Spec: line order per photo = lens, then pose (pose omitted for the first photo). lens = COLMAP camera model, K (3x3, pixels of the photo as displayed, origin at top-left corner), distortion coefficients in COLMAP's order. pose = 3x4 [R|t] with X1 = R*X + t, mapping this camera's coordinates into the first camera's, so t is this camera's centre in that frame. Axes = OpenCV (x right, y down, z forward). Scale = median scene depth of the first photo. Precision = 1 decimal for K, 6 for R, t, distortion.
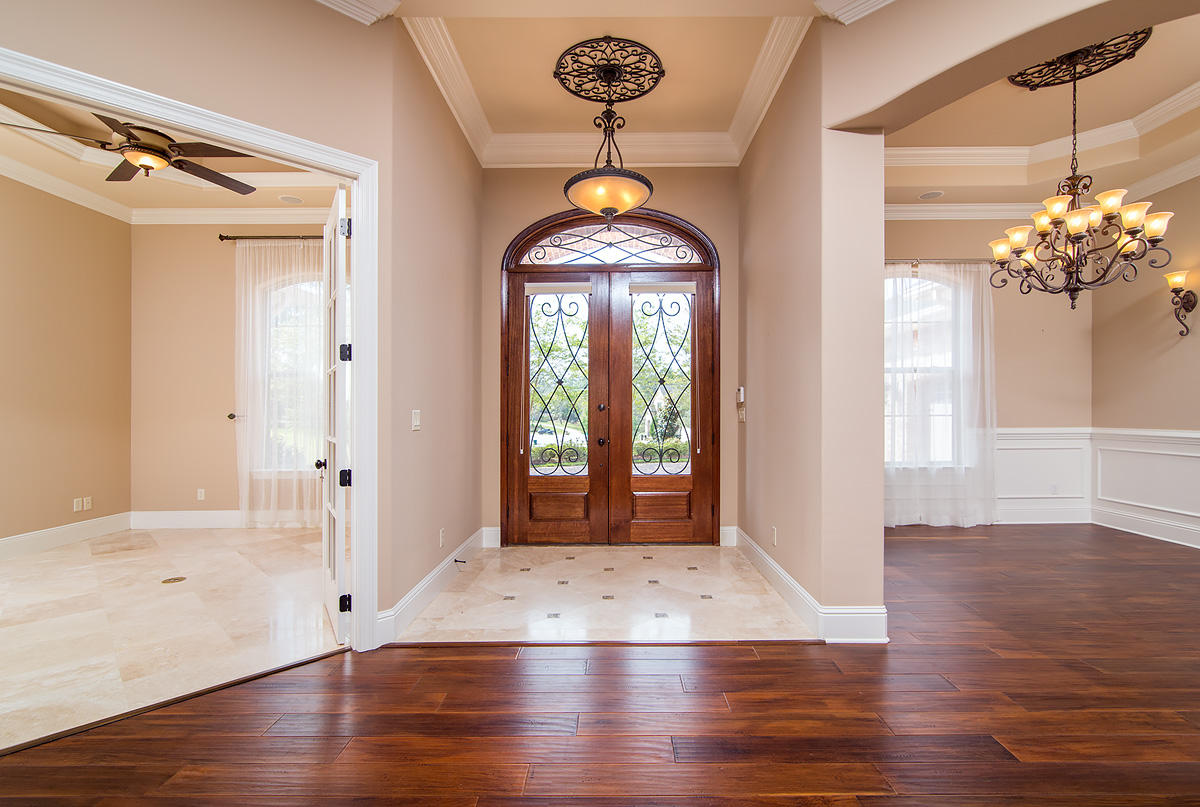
lens RADIAL K [[563.3, 0, 605.2], [0, 563.3, 406.4], [0, 0, 1]] dist [0.005225, -0.000150]
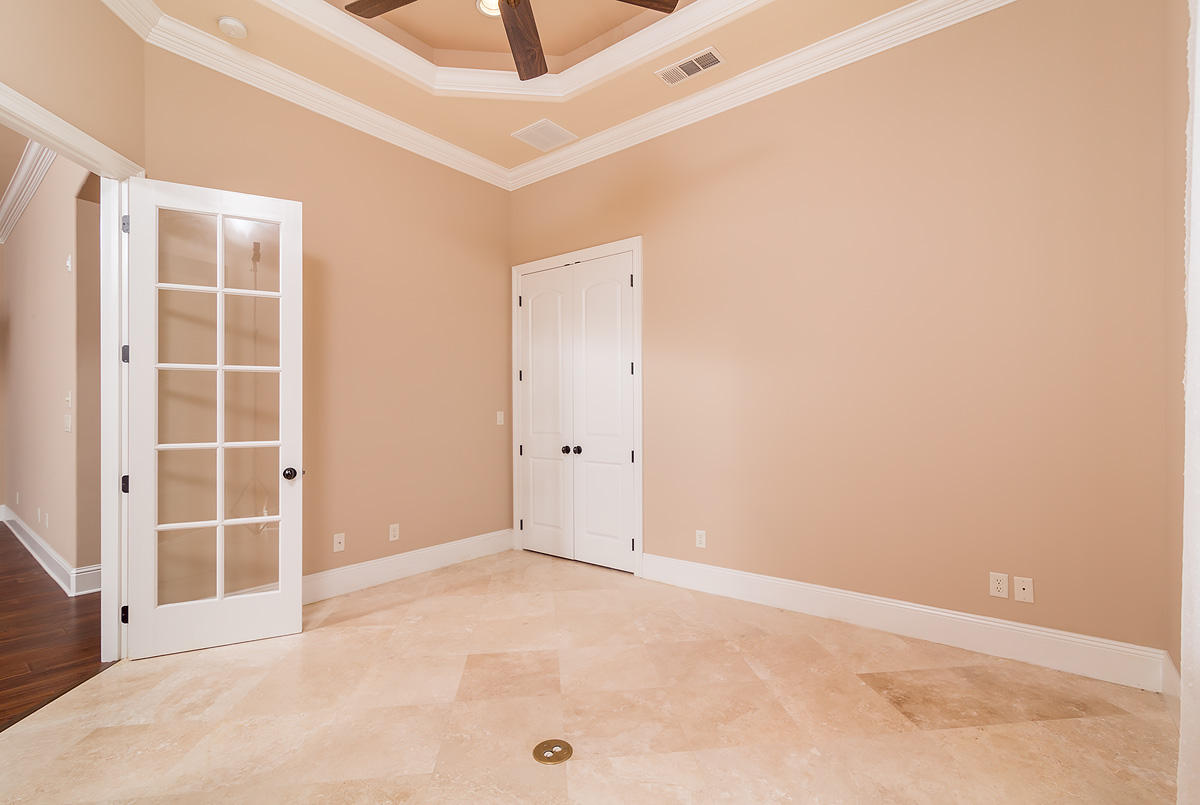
lens RADIAL K [[563.3, 0, 605.7], [0, 563.3, 405.7], [0, 0, 1]] dist [0.005225, -0.000150]
pose [[-0.604943, 0.004043, -0.796258, -0.335991], [0.008605, 0.999962, -0.001460, 0.010968], [0.796222, -0.007735, -0.604955, 1.097596]]
